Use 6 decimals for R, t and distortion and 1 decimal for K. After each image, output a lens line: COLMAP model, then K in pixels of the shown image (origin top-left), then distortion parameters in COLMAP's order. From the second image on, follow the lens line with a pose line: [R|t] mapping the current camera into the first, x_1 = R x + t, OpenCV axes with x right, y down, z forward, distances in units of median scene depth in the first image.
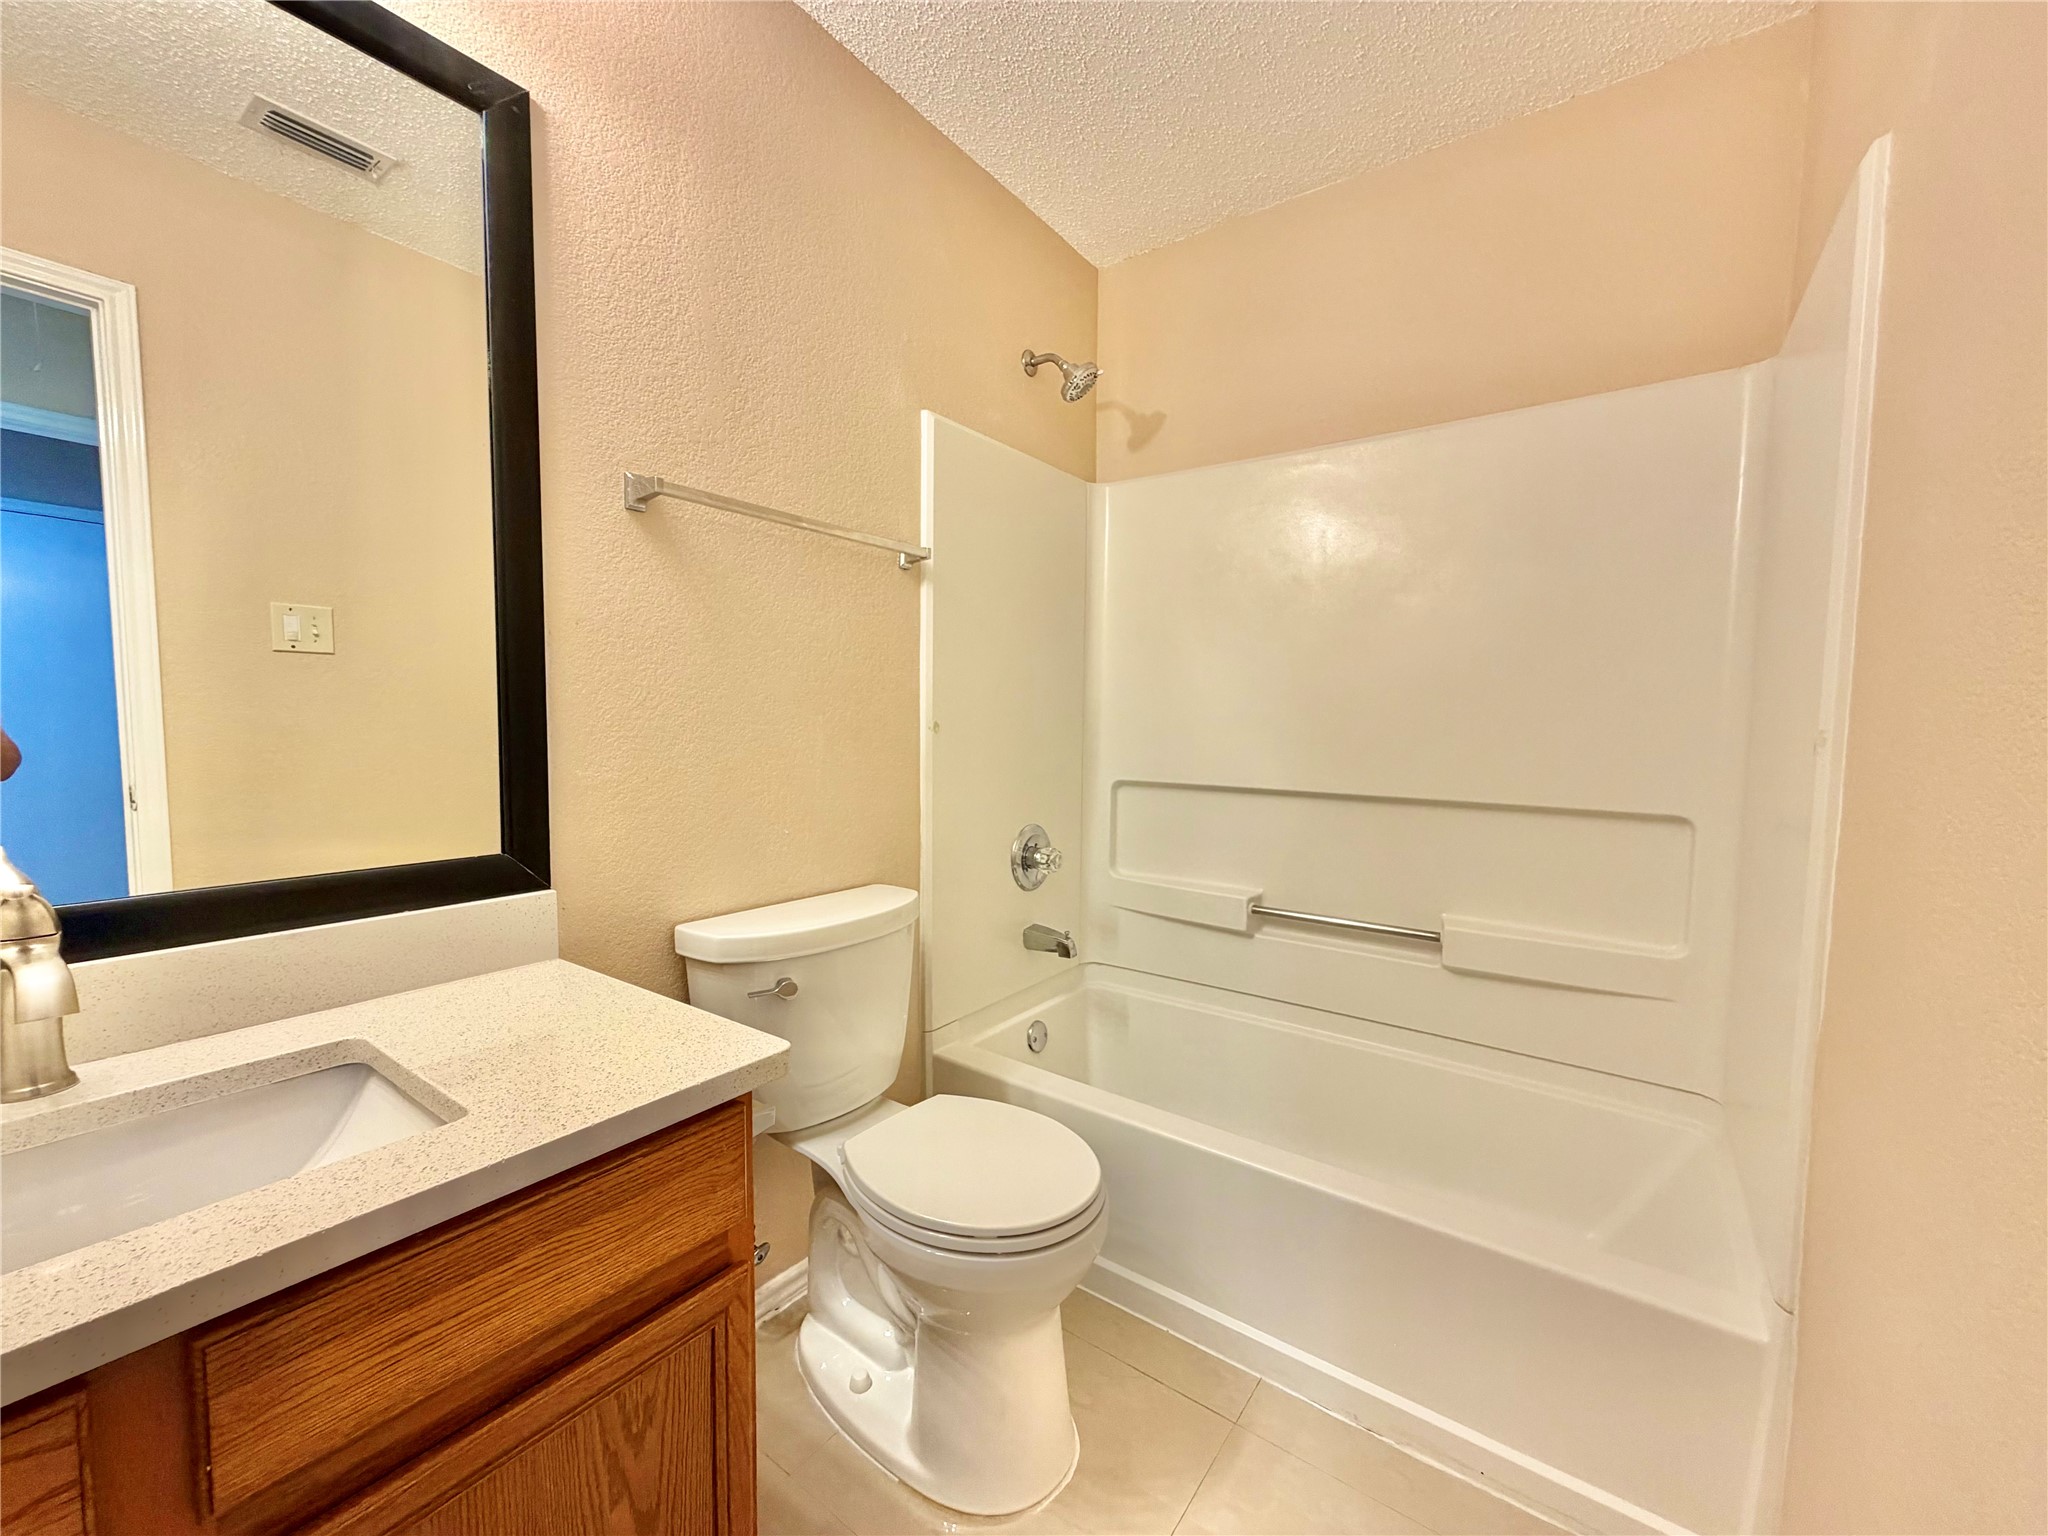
lens RADIAL K [[822.1, 0, 1003.3], [0, 822.1, 773.3], [0, 0, 1]] dist [-0.000918, -0.000100]
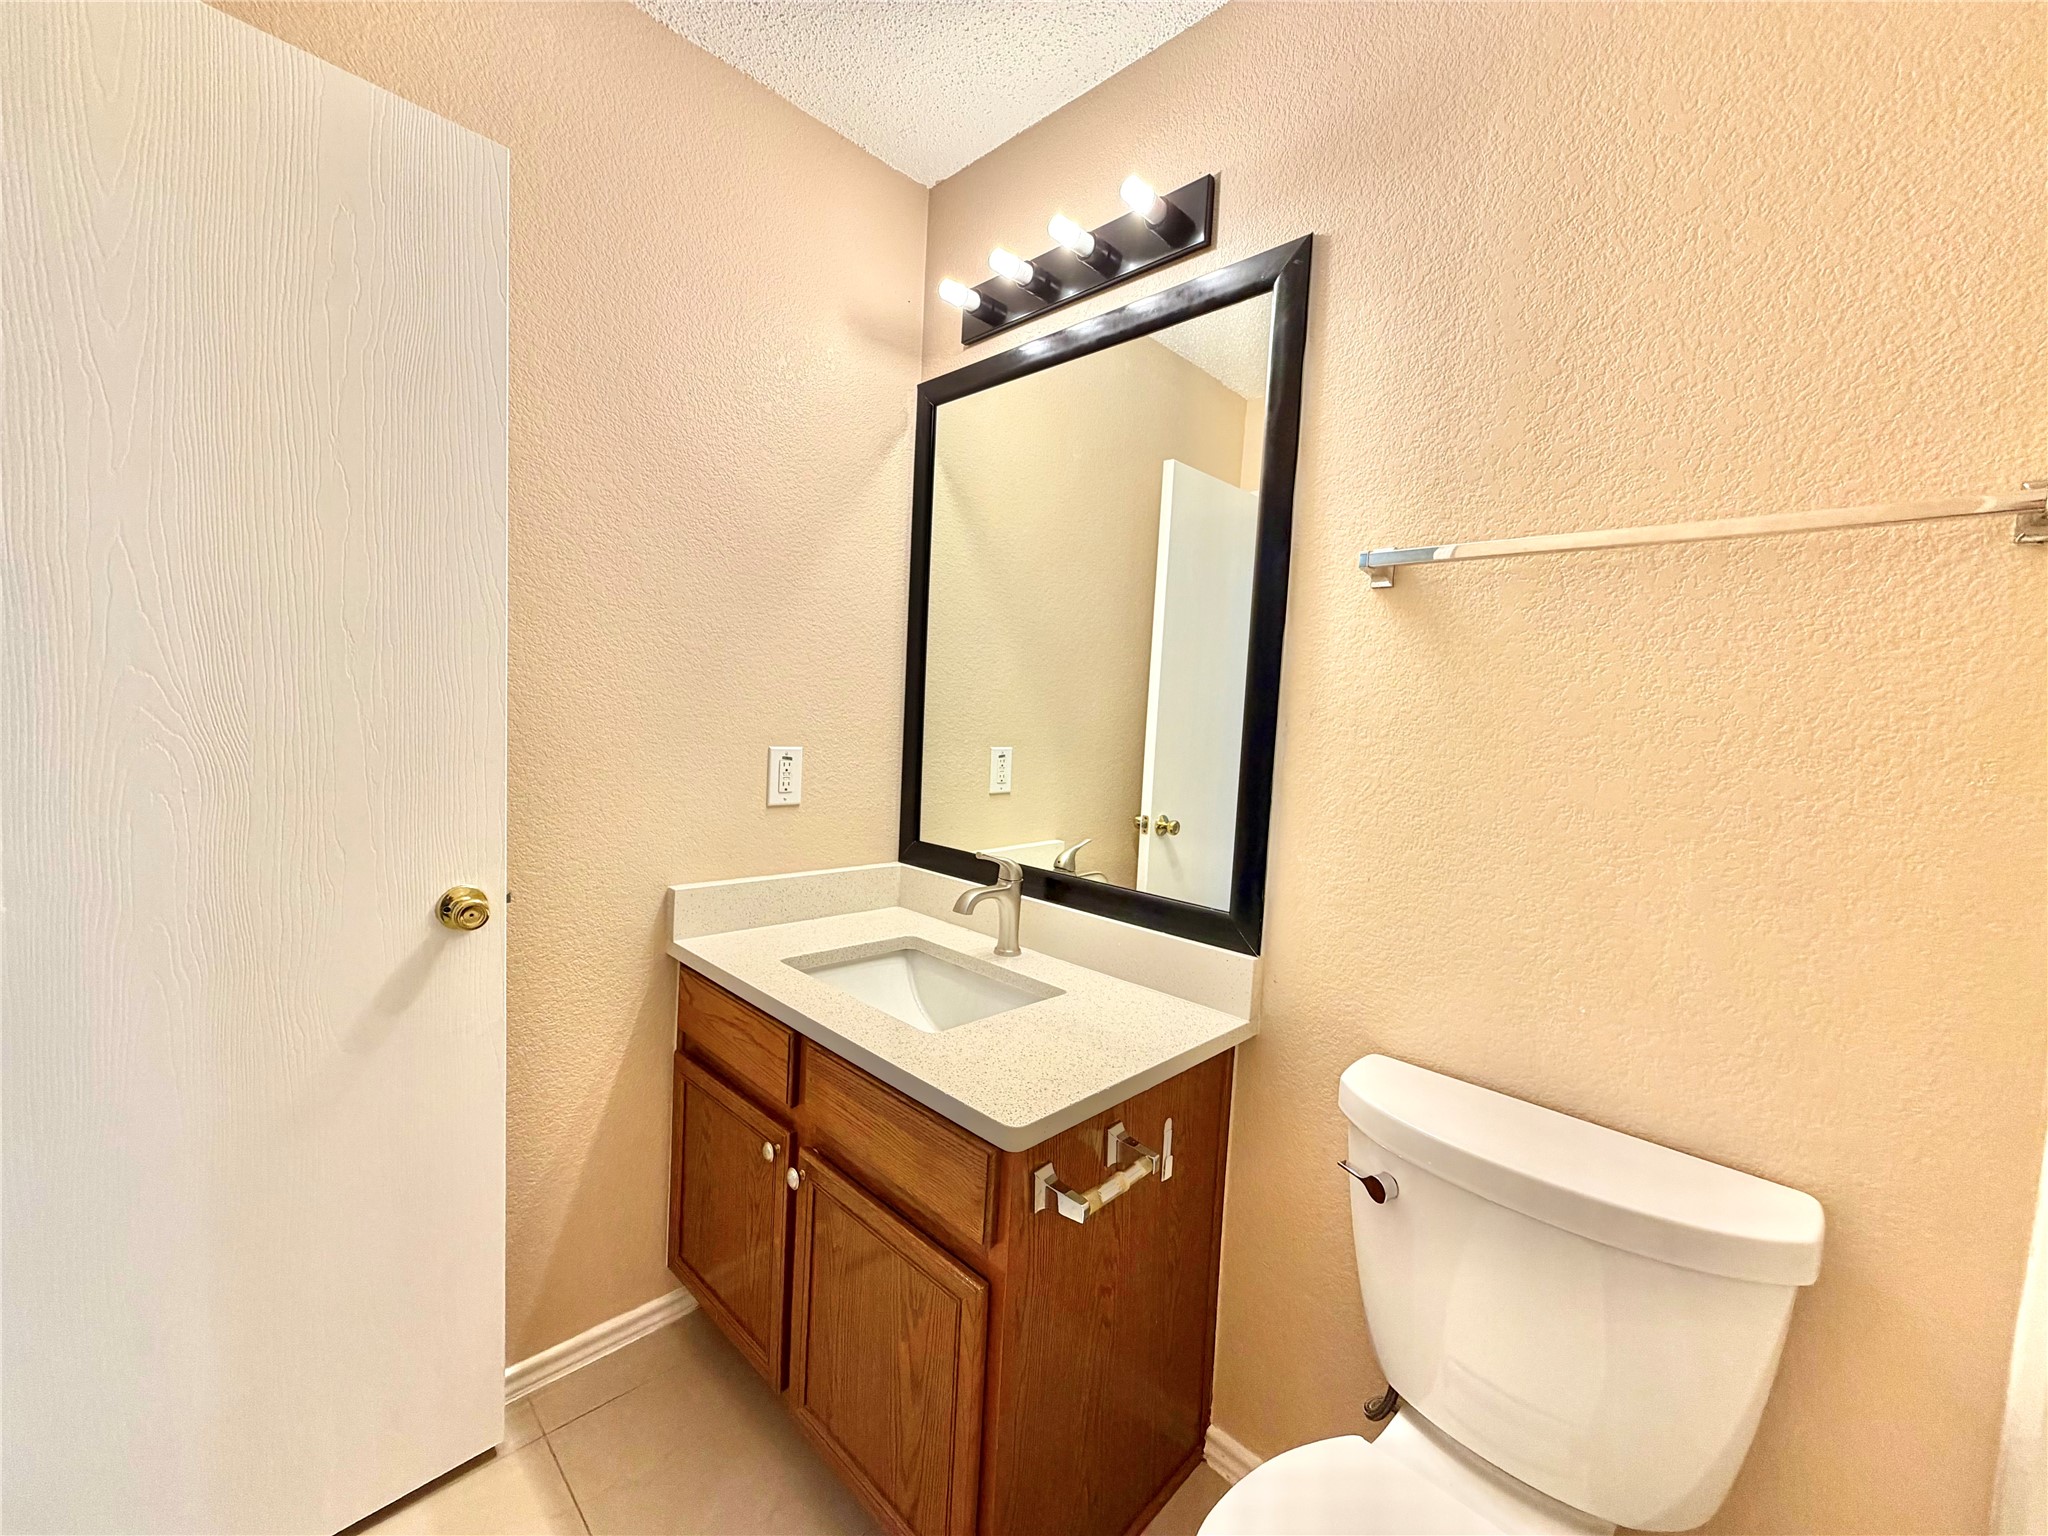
lens RADIAL K [[815.8, 0, 1019.6], [0, 815.8, 770.5], [0, 0, 1]] dist [0.001348, 0.000126]
pose [[-0.124174, 0.055542, -0.990705, 0.727652], [-0.121064, 0.990125, 0.070683, -0.189574], [0.984847, 0.128715, -0.116224, 1.039124]]
